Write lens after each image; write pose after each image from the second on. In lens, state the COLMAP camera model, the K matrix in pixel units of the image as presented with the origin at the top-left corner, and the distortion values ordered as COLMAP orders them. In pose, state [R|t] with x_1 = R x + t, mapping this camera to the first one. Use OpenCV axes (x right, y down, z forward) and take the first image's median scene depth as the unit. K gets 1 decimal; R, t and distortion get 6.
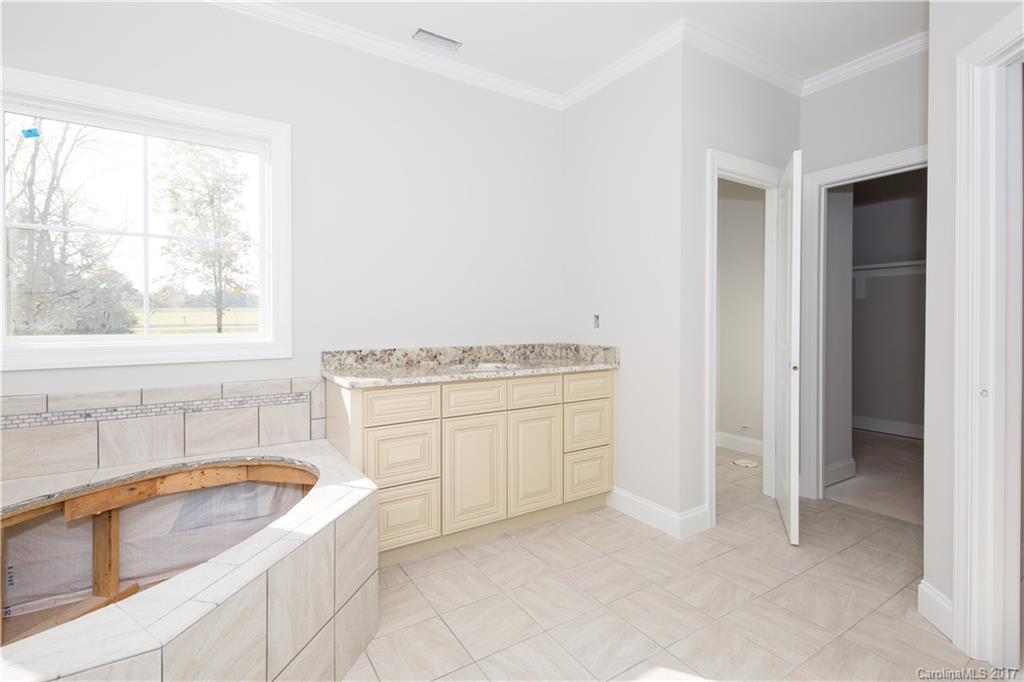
lens RADIAL K [[471.8, 0, 511.8], [0, 471.8, 332.7], [0, 0, 1]] dist [0.012267, -0.004026]
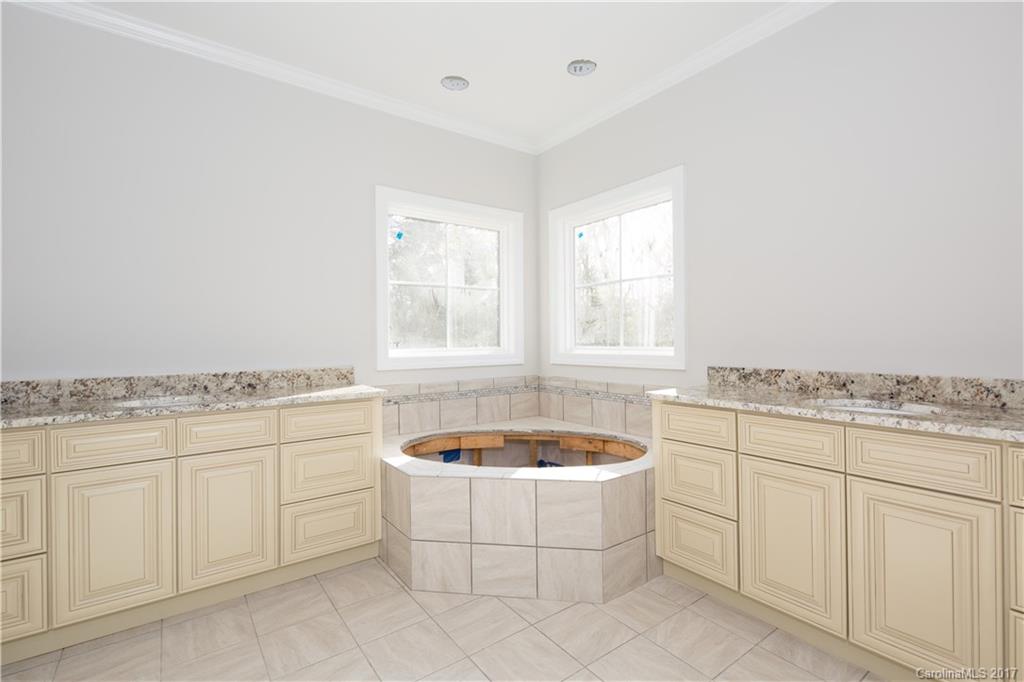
lens RADIAL K [[471.8, 0, 509.6], [0, 471.8, 340.5], [0, 0, 1]] dist [0.012267, -0.004026]
pose [[0.049092, 0.003694, -0.998787, 0.591720], [-0.014932, 0.999884, 0.002964, -0.013397], [0.998683, 0.014768, 0.049141, 0.479685]]
